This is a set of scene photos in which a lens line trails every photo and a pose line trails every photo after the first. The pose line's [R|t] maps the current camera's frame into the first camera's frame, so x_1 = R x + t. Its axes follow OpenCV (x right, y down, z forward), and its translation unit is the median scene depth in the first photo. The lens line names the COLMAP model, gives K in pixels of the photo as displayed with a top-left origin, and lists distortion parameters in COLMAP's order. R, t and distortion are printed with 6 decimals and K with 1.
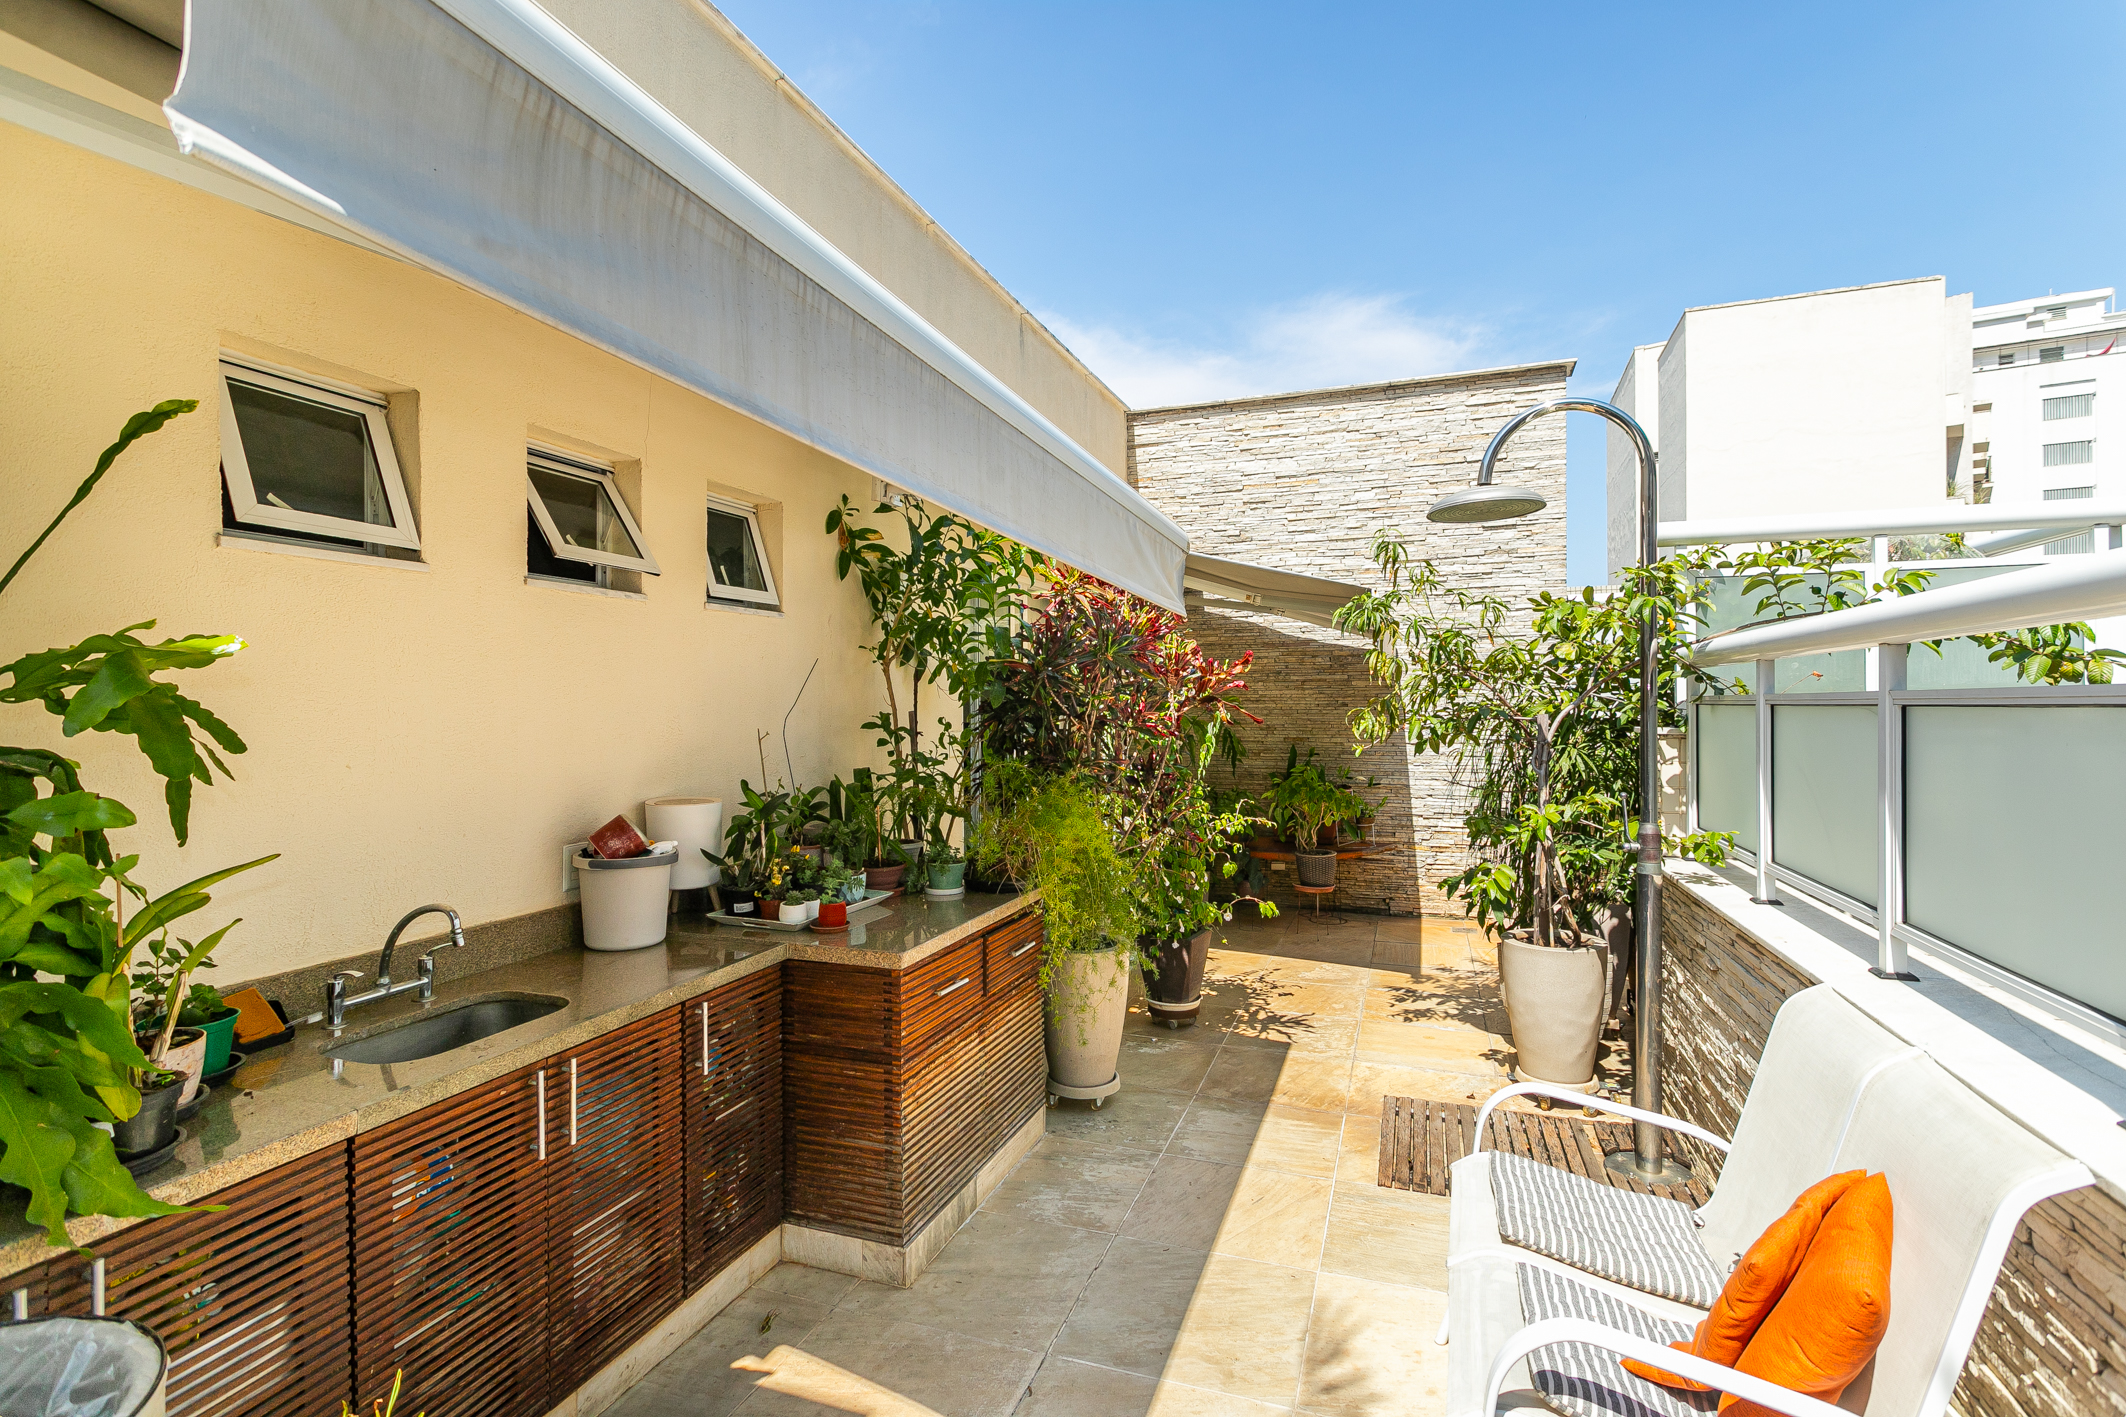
lens RADIAL K [[1011.4, 0, 1069.2], [0, 1011.4, 698.5], [0, 0, 1]] dist [0.008222, -0.000354]
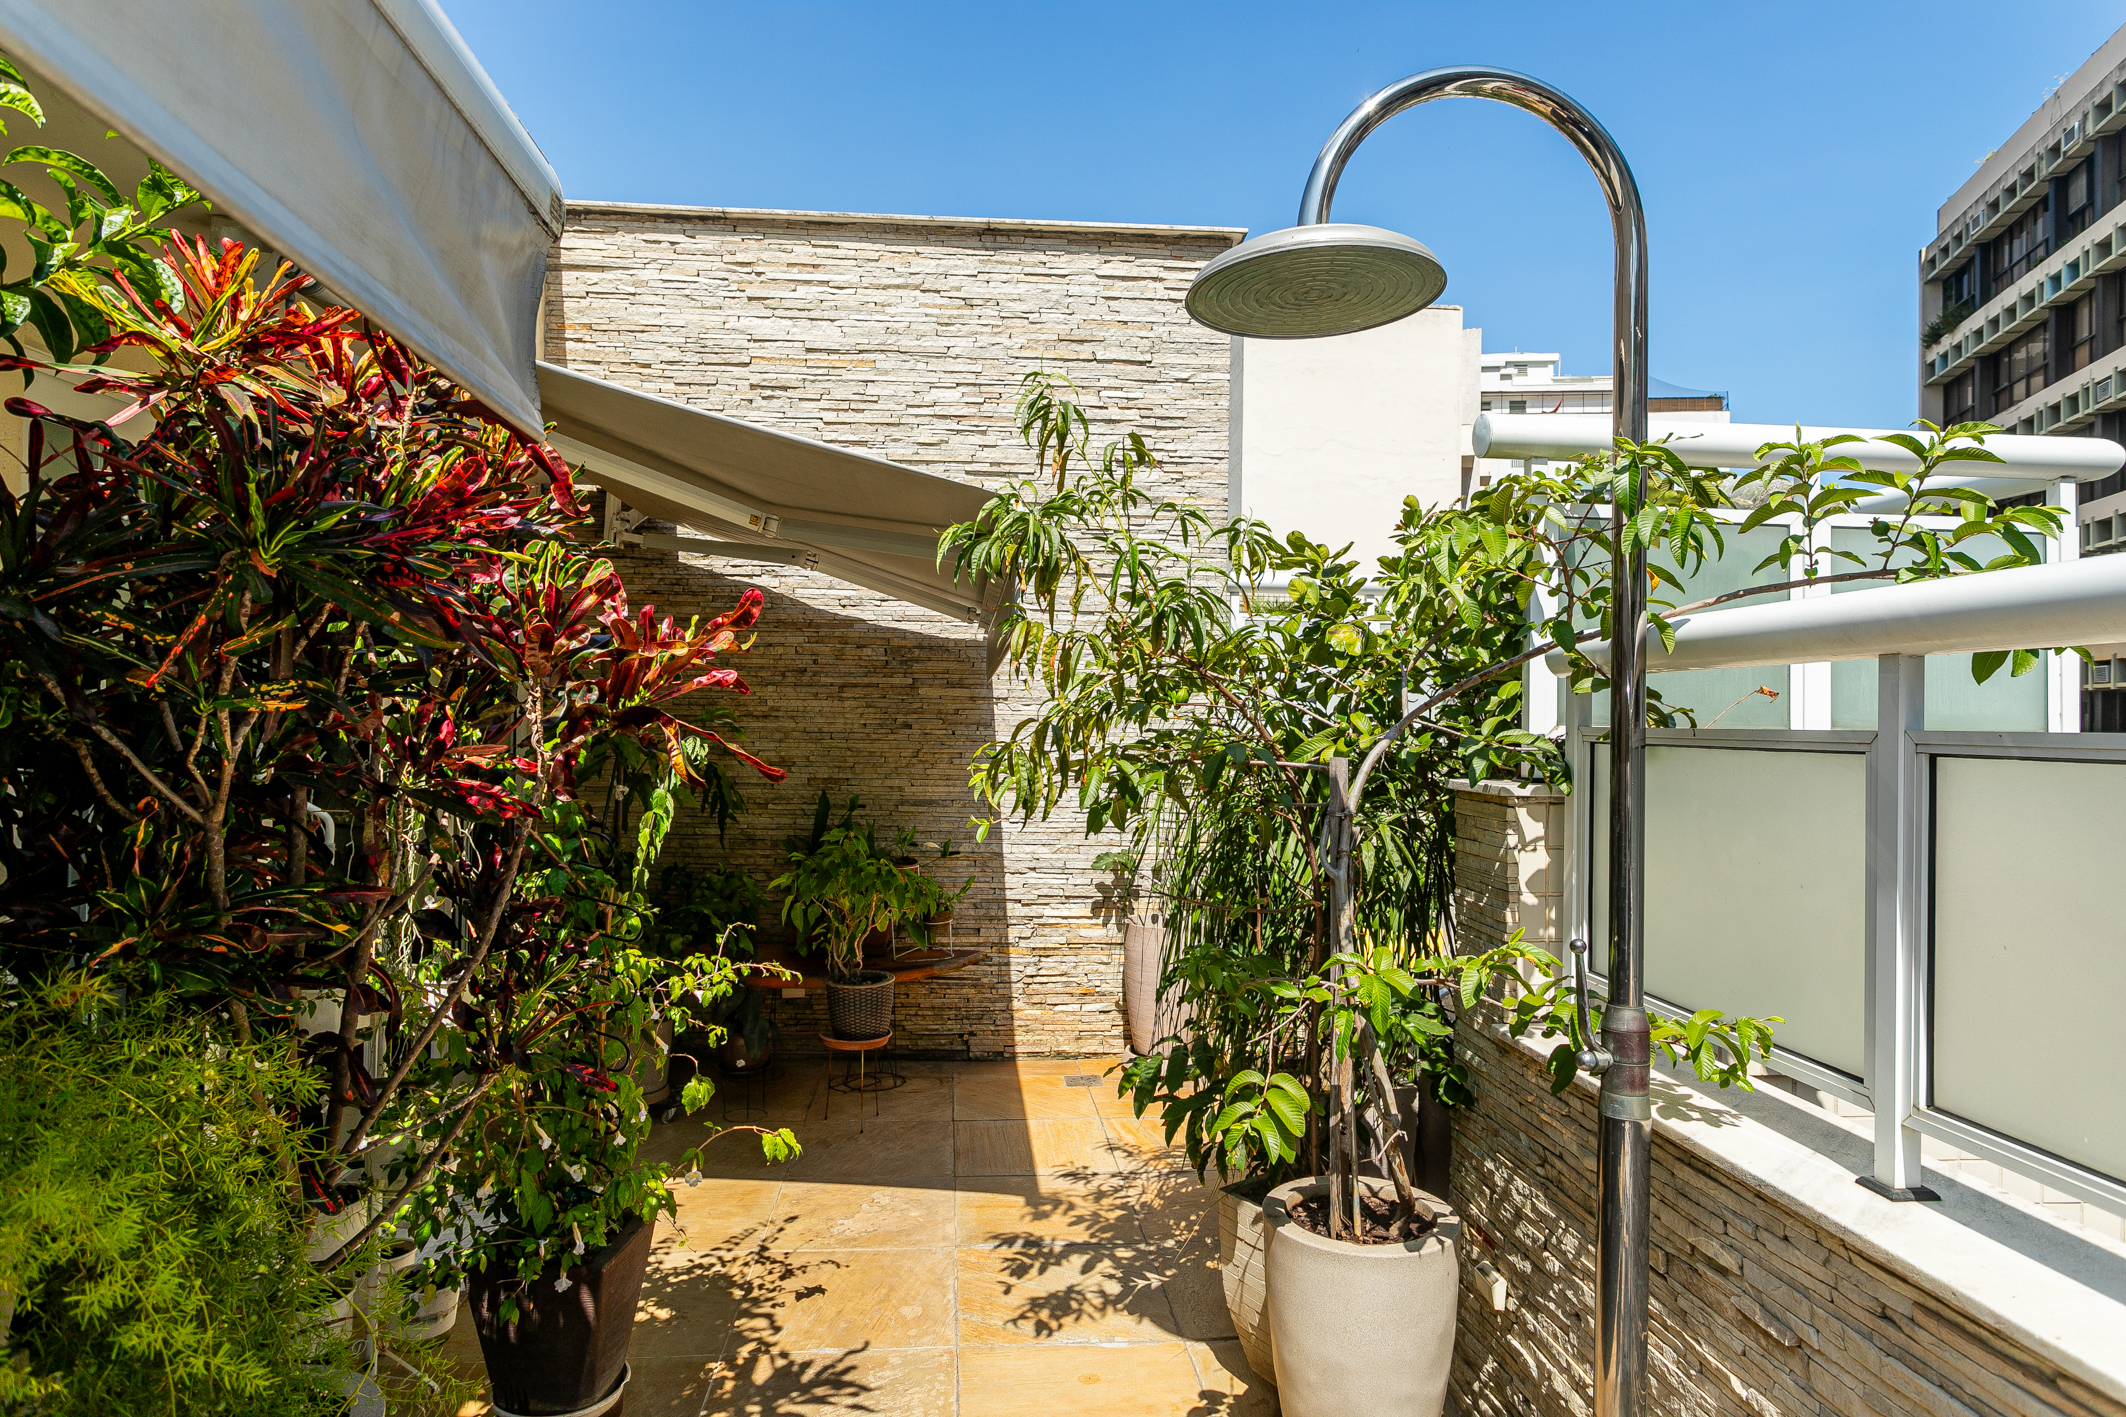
lens RADIAL K [[1216.4, 0, 1070.1], [0, 1216.4, 696.1], [0, 0, 1]] dist [-0.021452, 0.002133]
pose [[0.907840, 0.026421, 0.418484, 0.064220], [-0.021259, 0.999630, -0.016993, -0.001671], [-0.418778, 0.006530, 0.908065, 0.358231]]
